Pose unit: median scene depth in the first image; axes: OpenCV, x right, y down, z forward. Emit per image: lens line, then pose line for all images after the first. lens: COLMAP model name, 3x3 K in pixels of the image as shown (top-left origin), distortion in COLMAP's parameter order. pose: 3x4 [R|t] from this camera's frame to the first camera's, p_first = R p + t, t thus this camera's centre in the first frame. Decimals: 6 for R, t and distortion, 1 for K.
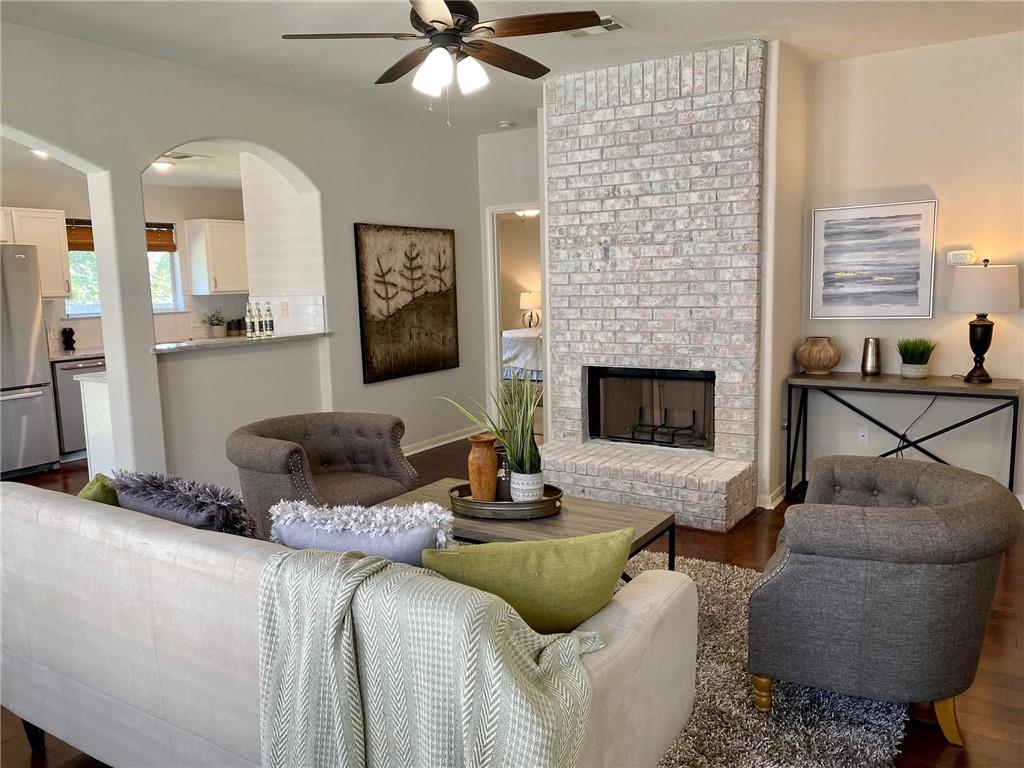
lens RADIAL K [[789.8, 0, 510.4], [0, 789.8, 386.9], [0, 0, 1]] dist [0.028994, -0.035694]
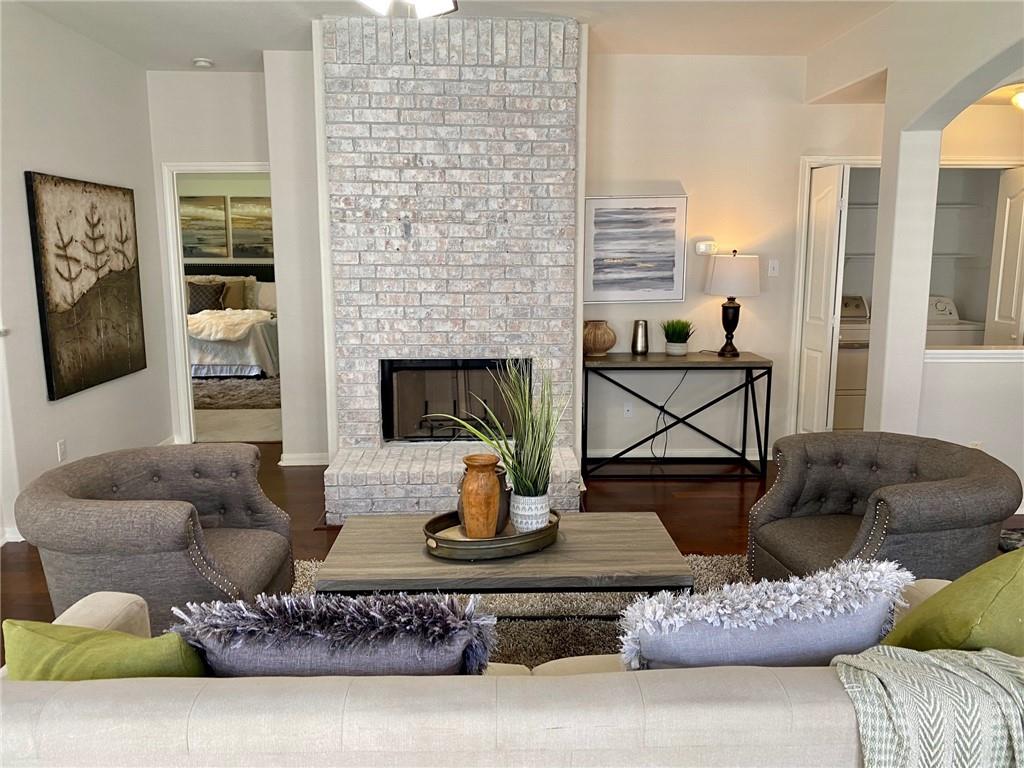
lens RADIAL K [[789.8, 0, 529.2], [0, 789.8, 383.5], [0, 0, 1]] dist [0.028994, -0.035694]
pose [[0.814586, -0.070540, 0.575737, -0.306037], [0.058152, 0.997508, 0.039940, -0.028297], [-0.577120, 0.000946, 0.816659, 0.214492]]
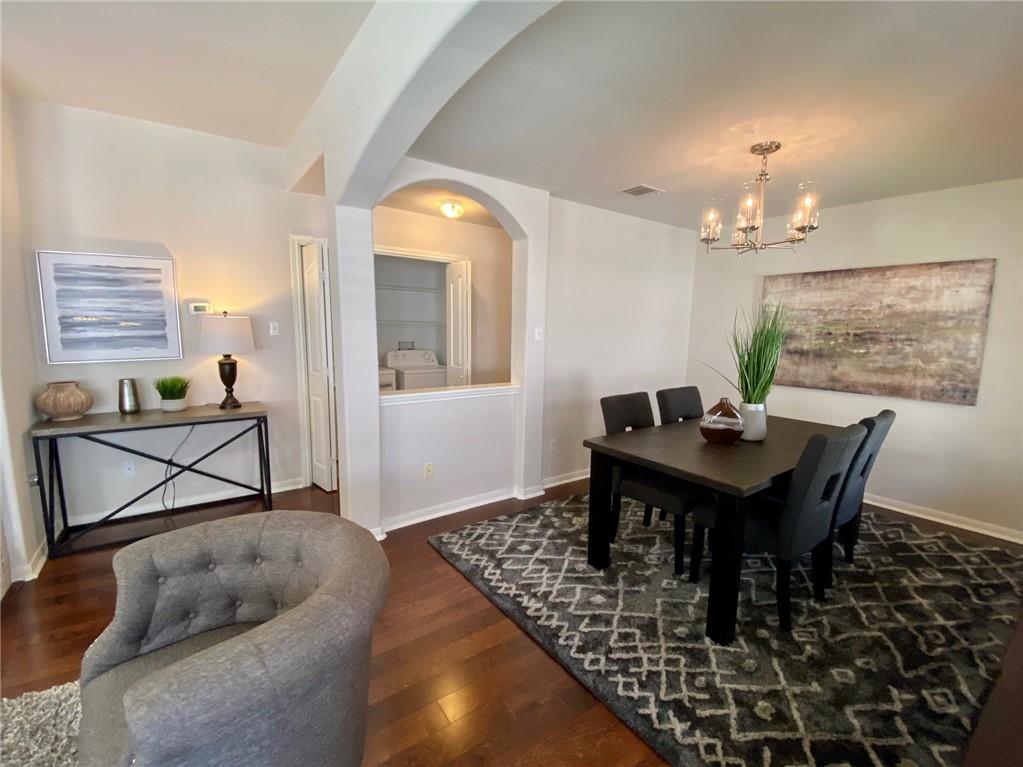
lens RADIAL K [[446.1, 0, 511.9], [0, 446.1, 388.6], [0, 0, 1]] dist [-0.006056, -0.007327]
pose [[0.362351, -0.097723, 0.926904, 0.090469], [0.104474, 0.992479, 0.063795, -0.033435], [-0.926168, 0.073721, 0.369836, 0.304164]]
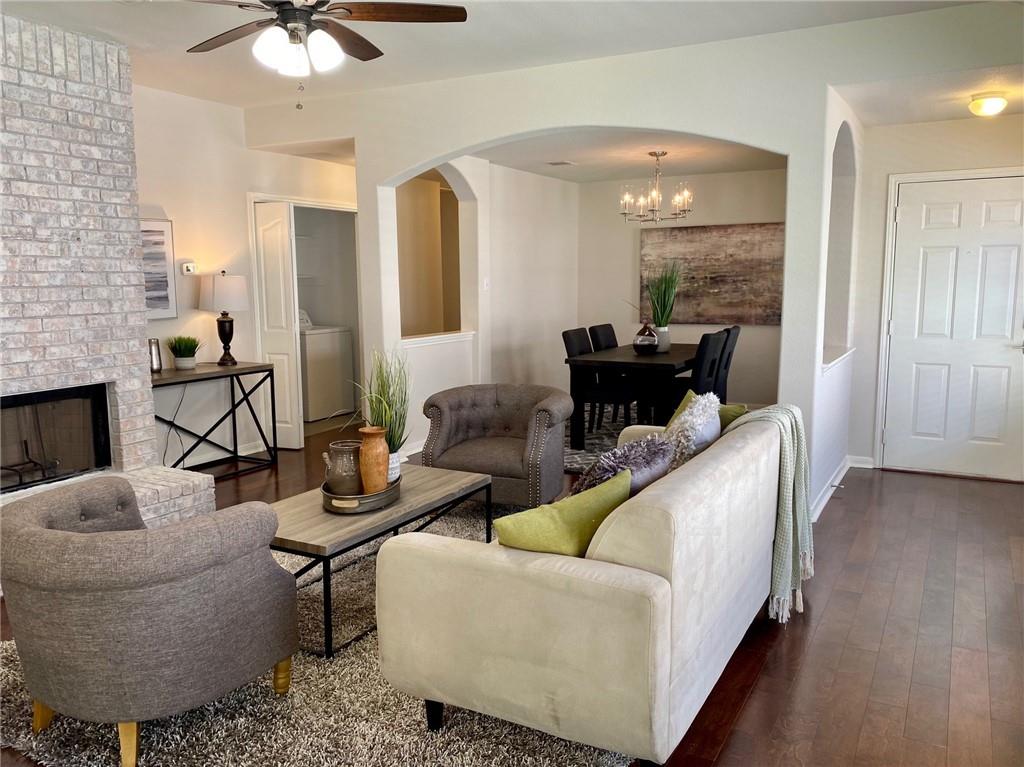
lens RADIAL K [[789.8, 0, 506.2], [0, 789.8, 390.5], [0, 0, 1]] dist [0.028994, -0.035694]
pose [[-0.057527, -0.118986, 0.991228, -0.712949], [0.149184, 0.980700, 0.126380, -0.059538], [-0.987135, 0.155146, -0.038666, 0.584006]]
